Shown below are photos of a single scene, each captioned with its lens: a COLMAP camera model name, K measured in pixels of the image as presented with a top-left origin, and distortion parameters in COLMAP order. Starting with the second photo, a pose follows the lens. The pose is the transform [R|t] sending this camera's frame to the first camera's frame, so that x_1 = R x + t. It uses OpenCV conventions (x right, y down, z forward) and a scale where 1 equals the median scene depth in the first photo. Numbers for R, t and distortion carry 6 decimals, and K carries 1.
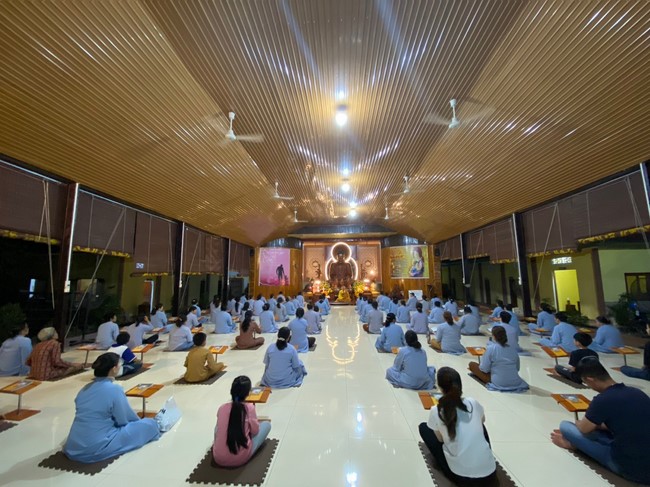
lens RADIAL K [[263.5, 0, 324.5], [0, 263.5, 247.6], [0, 0, 1]] dist [-0.004496, -0.005882]
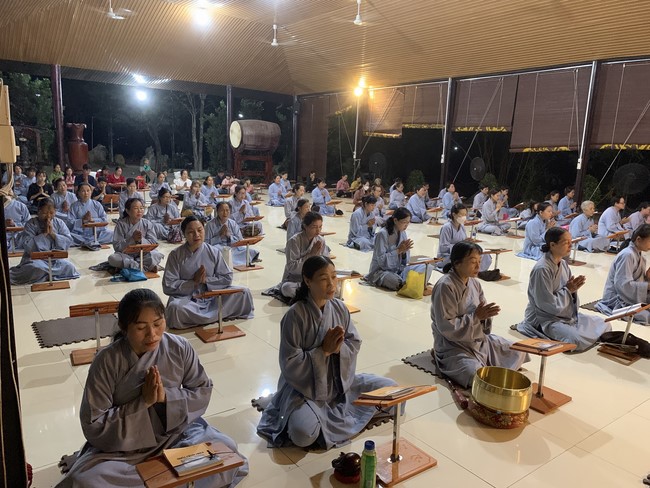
lens RADIAL K [[491.8, 0, 330.5], [0, 491.8, 247.4], [0, 0, 1]] dist [0.022424, -0.016088]
pose [[-0.754830, 0.106147, -0.647275, 0.415079], [0.049925, 0.993254, 0.104663, 0.106225], [0.654018, 0.046688, -0.755037, 0.882141]]
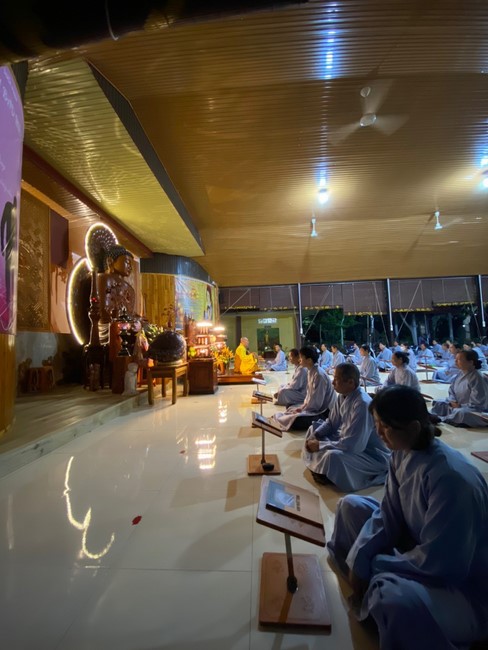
lens RADIAL K [[263.5, 0, 239.0], [0, 263.5, 326.0], [0, 0, 1]] dist [-0.004496, -0.005882]
pose [[0.018129, 0.072093, 0.997233, -0.340482], [-0.088297, 0.993616, -0.070226, 0.149714], [-0.995929, -0.086779, 0.024379, 0.930077]]
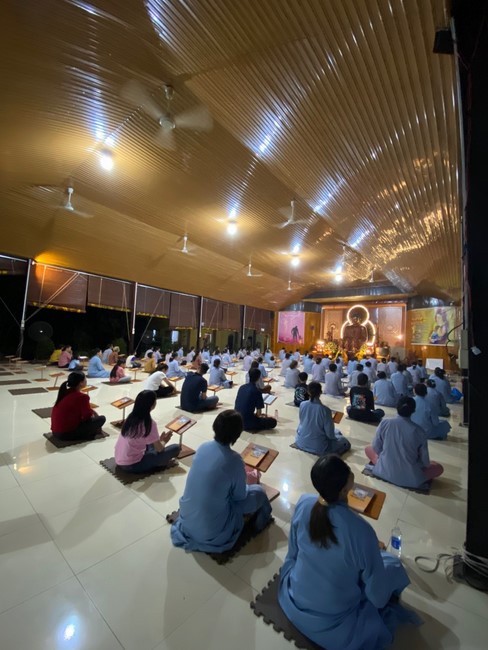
lens RADIAL K [[262.6, 0, 242.5], [0, 262.6, 330.8], [0, 0, 1]] dist [0.020963, -0.000657]
pose [[0.806882, 0.035286, -0.589658, 0.355041], [0.010112, 0.997243, 0.073514, -0.002162], [0.590626, -0.065280, 0.804301, -0.080656]]
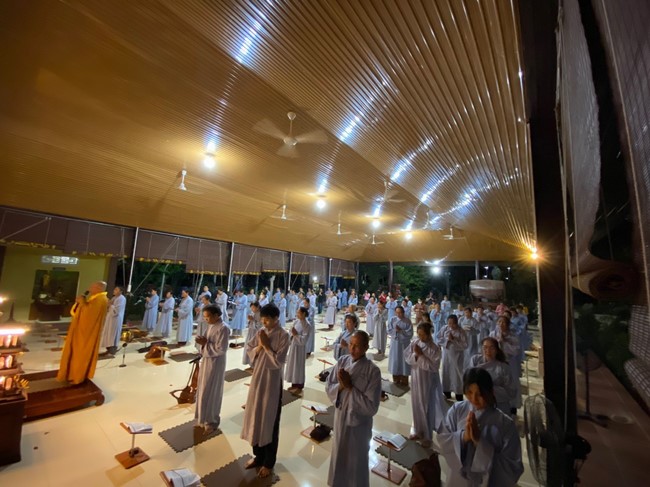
lens RADIAL K [[263.5, 0, 326.3], [0, 263.5, 247.0], [0, 0, 1]] dist [-0.004496, -0.005882]
pose [[-0.818979, 0.044745, 0.572077, -0.291284], [-0.107963, 0.967135, -0.230204, 0.094921], [-0.563576, -0.250296, -0.787232, 1.007232]]
